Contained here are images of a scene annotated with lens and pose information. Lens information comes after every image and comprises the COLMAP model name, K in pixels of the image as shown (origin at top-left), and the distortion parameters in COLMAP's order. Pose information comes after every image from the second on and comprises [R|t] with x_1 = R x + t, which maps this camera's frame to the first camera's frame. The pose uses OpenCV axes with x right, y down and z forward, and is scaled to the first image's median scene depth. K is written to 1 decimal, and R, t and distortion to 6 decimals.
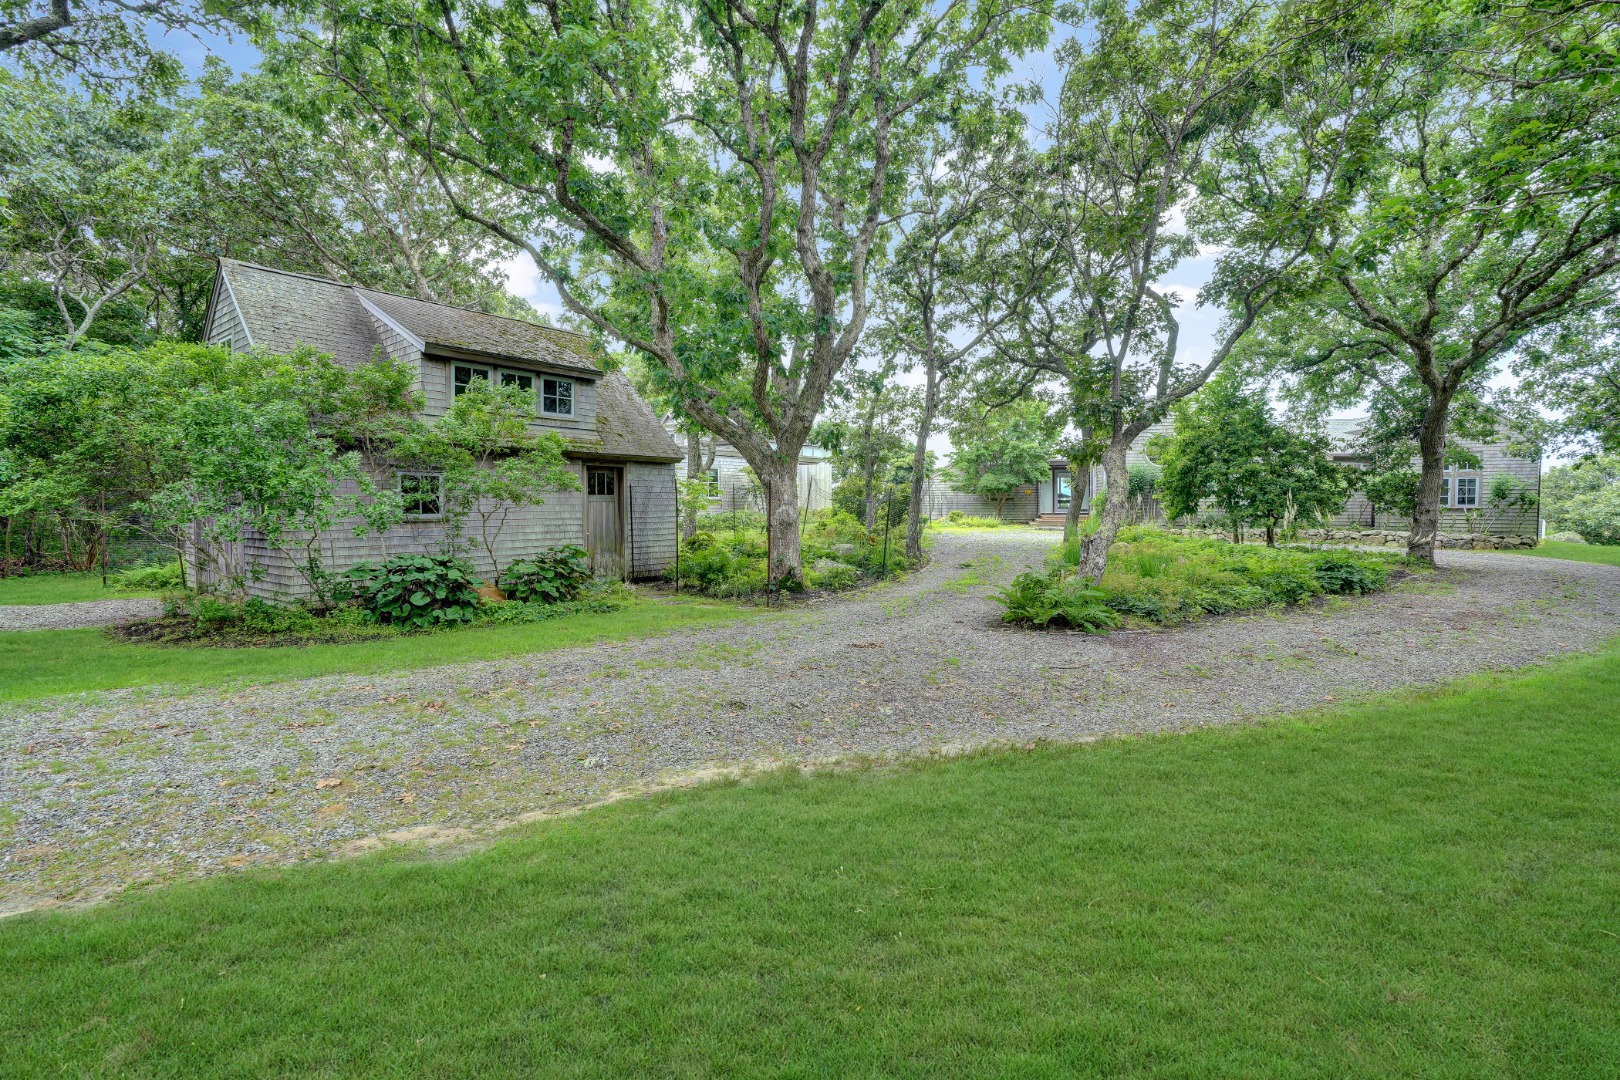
lens RADIAL K [[772.8, 0, 814.5], [0, 772.8, 515.5], [0, 0, 1]] dist [-0.035058, 0.010585]
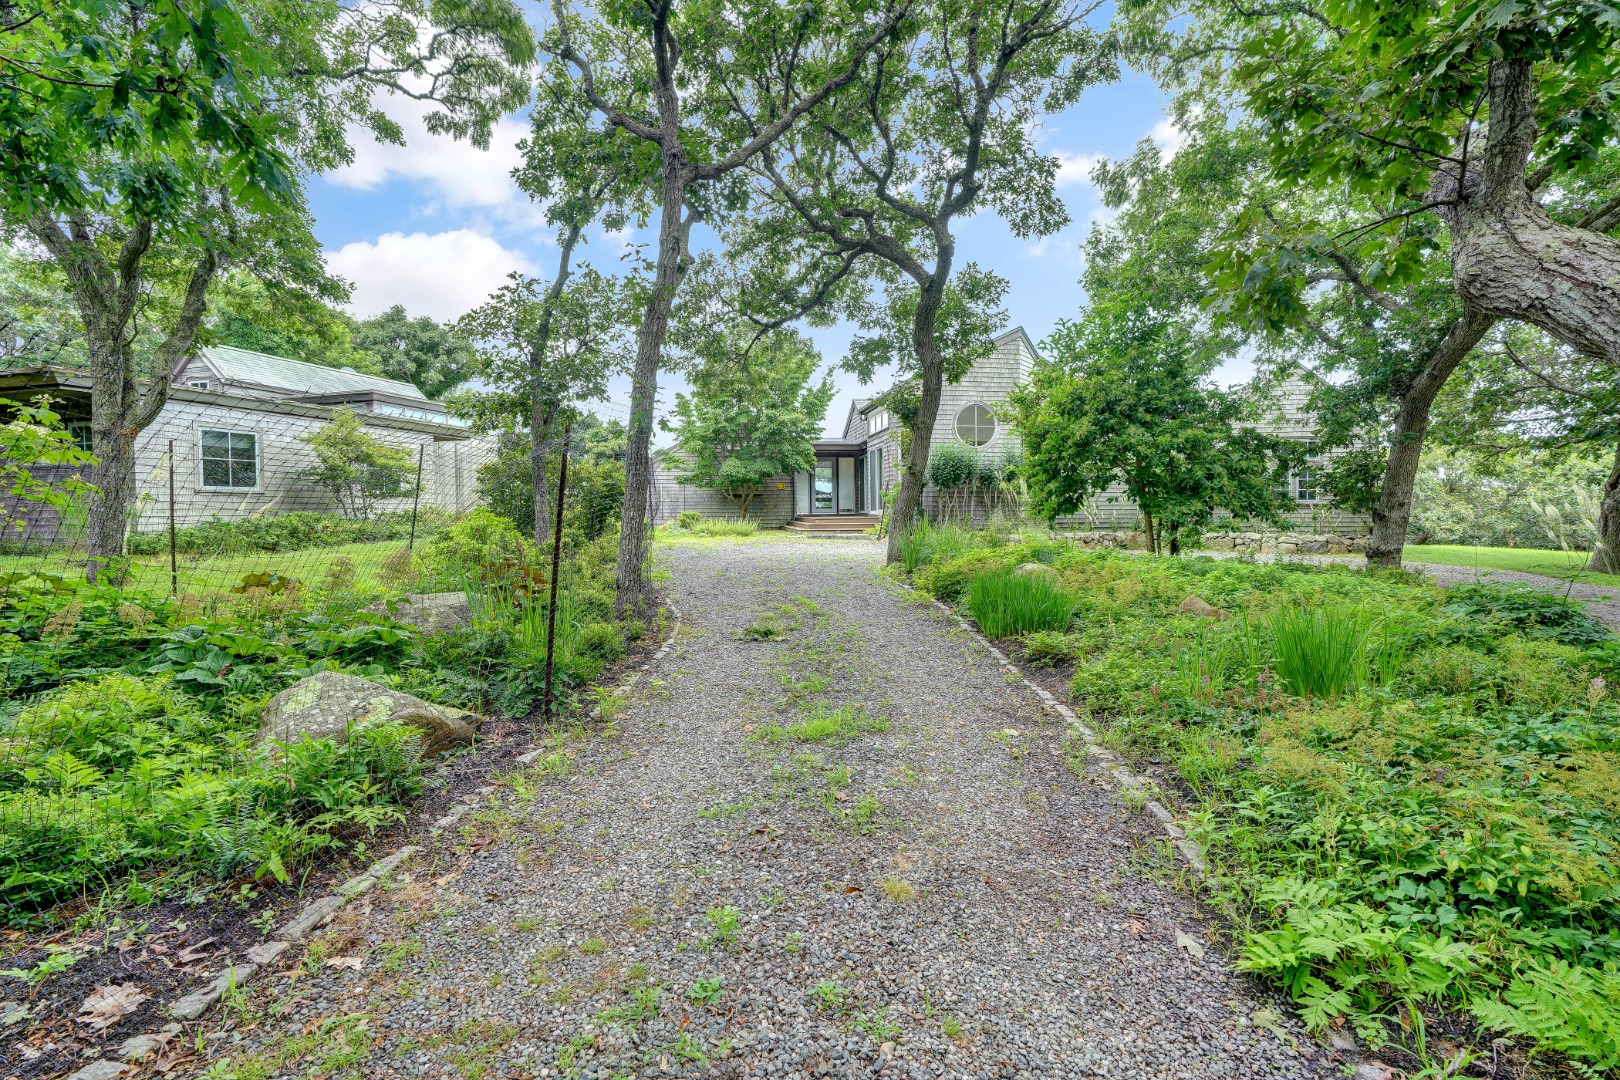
lens RADIAL K [[772.8, 0, 814.5], [0, 772.8, 515.5], [0, 0, 1]] dist [-0.035058, 0.010585]
pose [[0.929366, -0.008006, 0.369073, 0.049356], [0.009576, 0.999951, -0.002423, 0.000179], [-0.369036, 0.005786, 0.929397, 0.432832]]
